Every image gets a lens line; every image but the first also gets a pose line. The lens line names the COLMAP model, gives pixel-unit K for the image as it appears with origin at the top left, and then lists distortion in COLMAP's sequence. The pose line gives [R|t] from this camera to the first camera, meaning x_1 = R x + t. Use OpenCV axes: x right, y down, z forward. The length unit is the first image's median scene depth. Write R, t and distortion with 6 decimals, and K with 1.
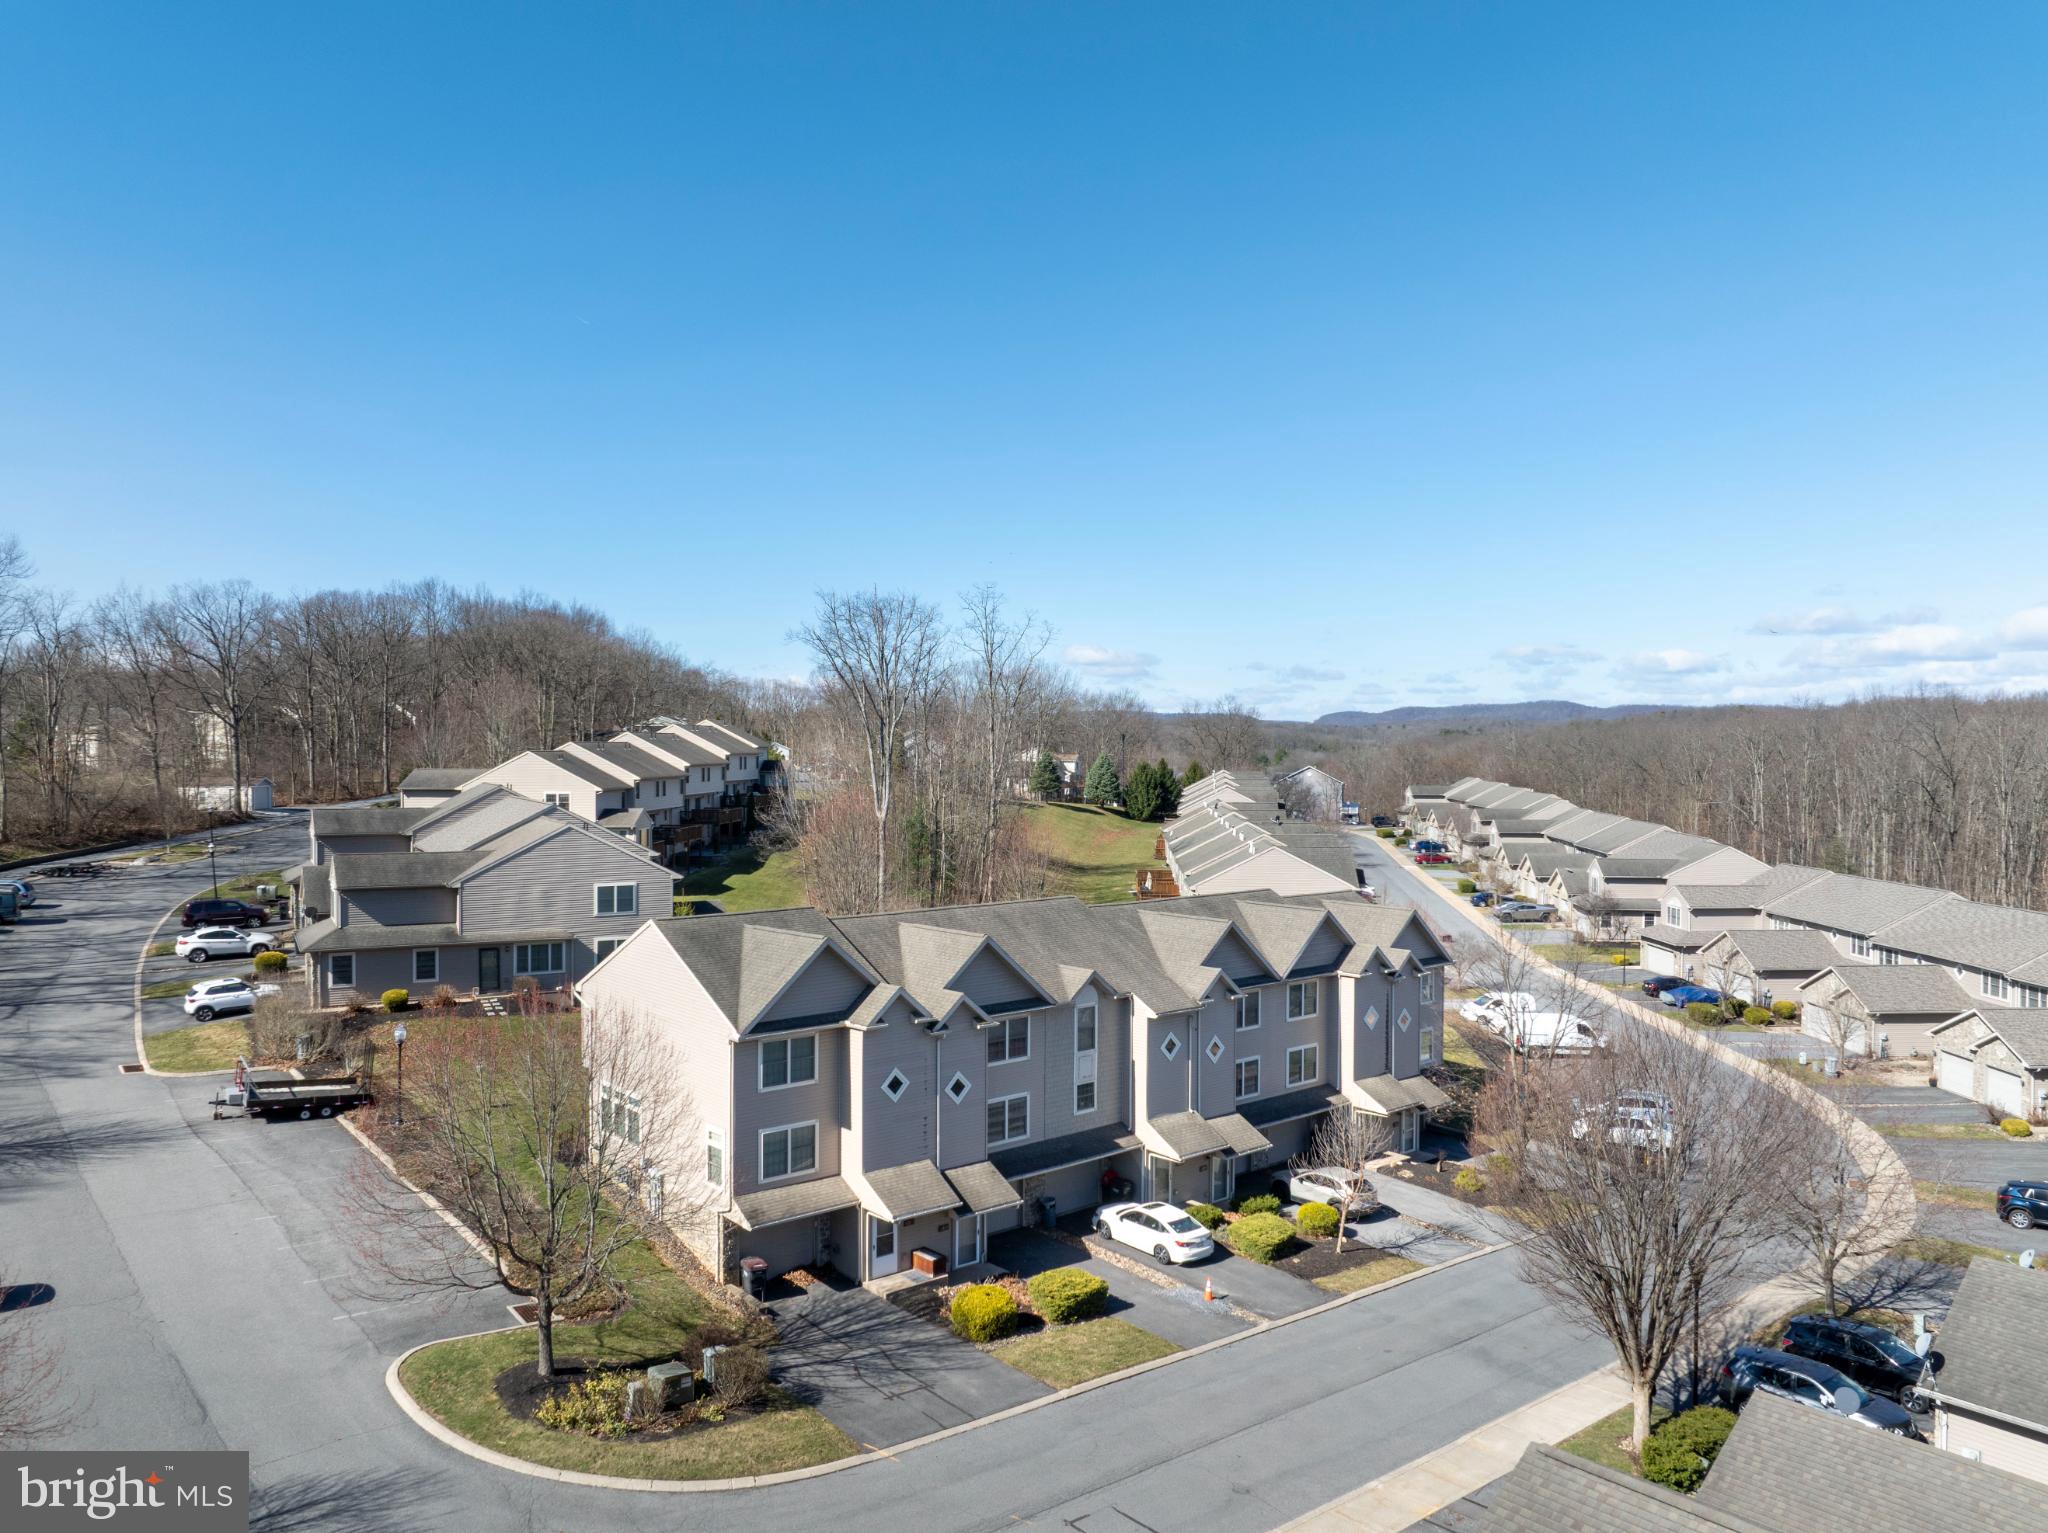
lens RADIAL K [[1439.8, 0, 1024.0], [0, 1439.8, 766.5], [0, 0, 1]] dist [-0.040435, 0.002002]
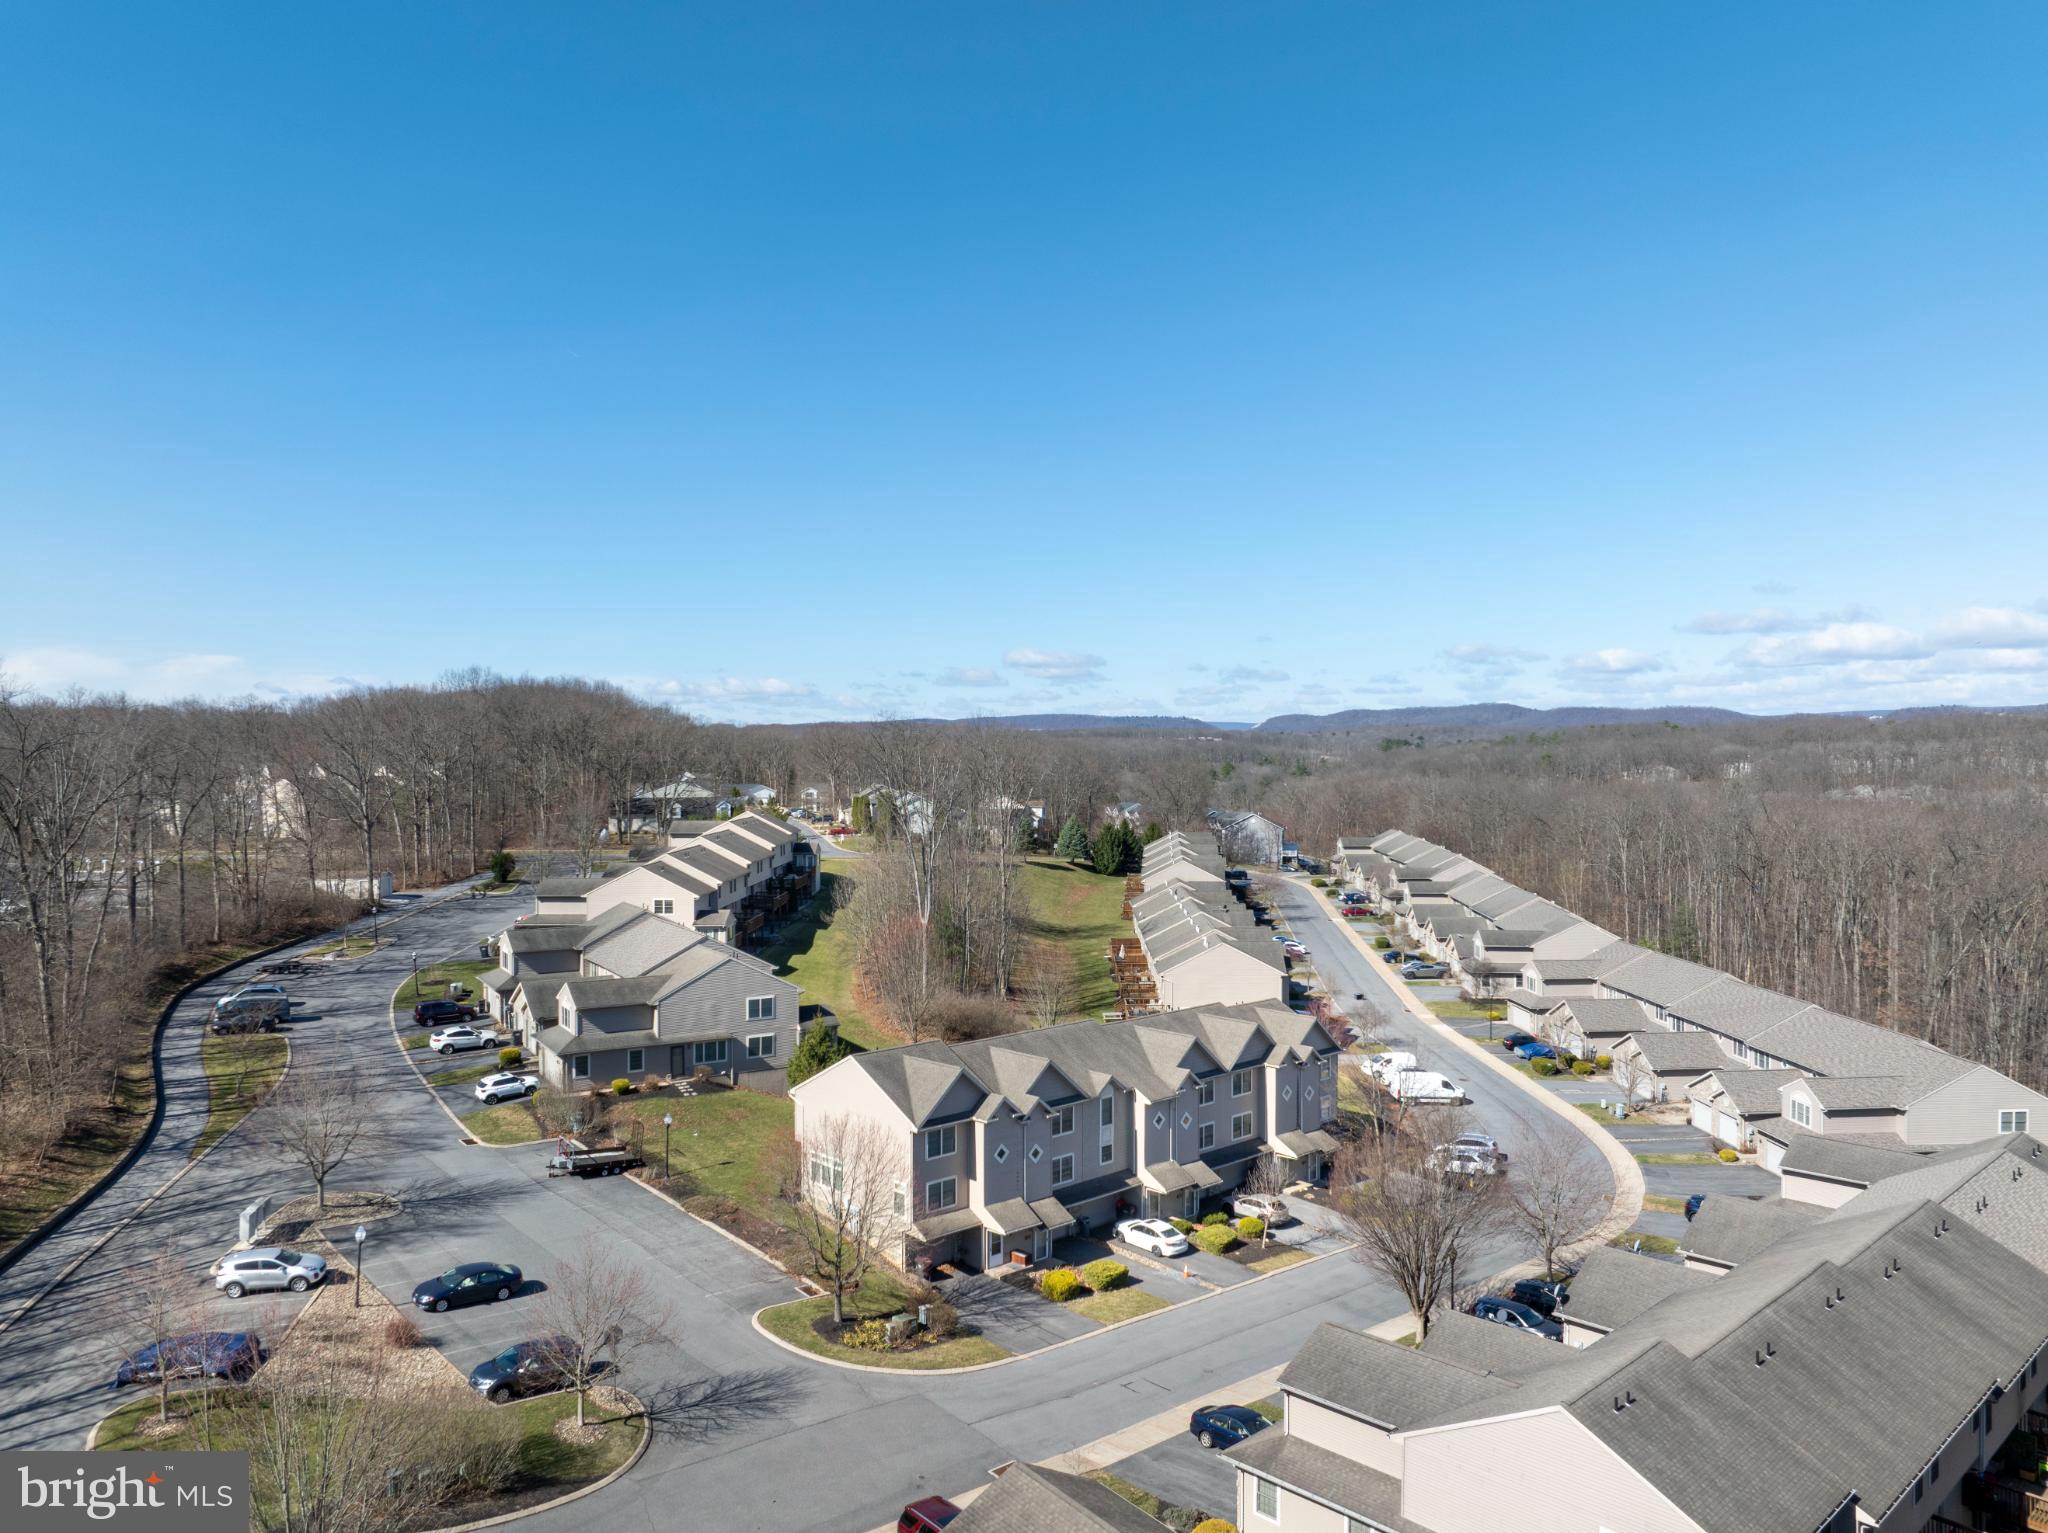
lens RADIAL K [[1439.8, 0, 1024.0], [0, 1439.8, 766.5], [0, 0, 1]] dist [-0.040435, 0.002002]
pose [[0.999346, -0.006074, 0.035637, -0.100189], [0.006107, 0.999981, -0.000819, -0.194306], [-0.035631, 0.001036, 0.999364, -0.576982]]
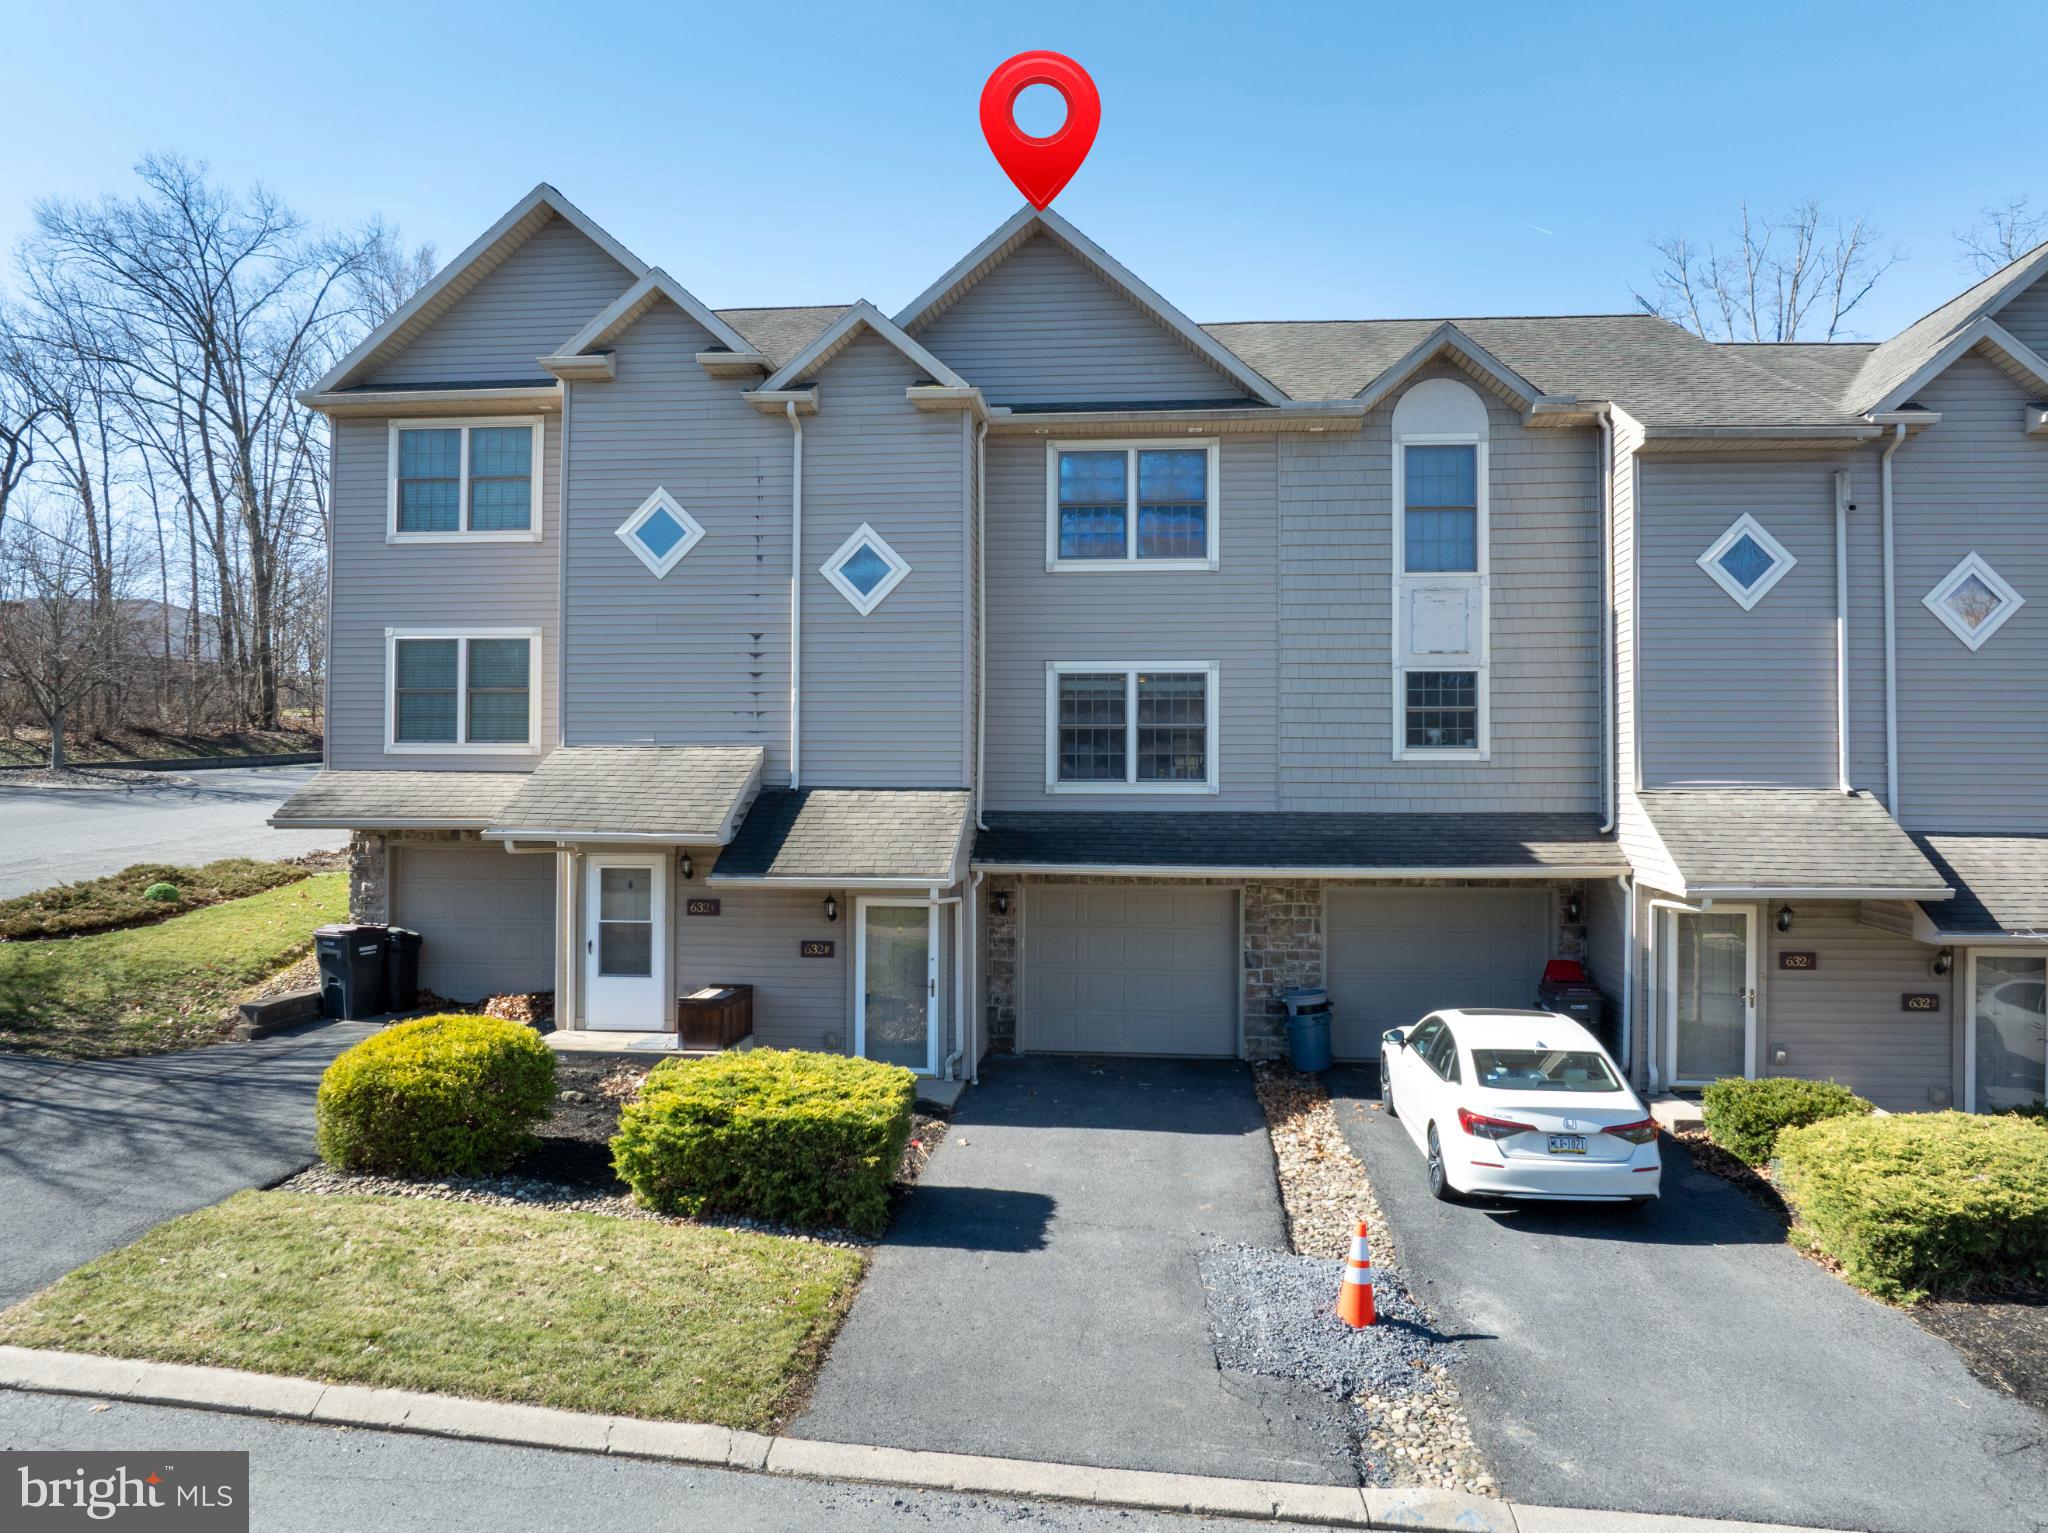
lens RADIAL K [[1439.8, 0, 1024.0], [0, 1439.8, 766.5], [0, 0, 1]] dist [-0.040435, 0.002002]
pose [[0.687623, -0.018881, -0.725822, 0.210383], [-0.013197, 0.999172, -0.038494, 0.246913], [0.725948, 0.036048, 0.686804, 0.672609]]
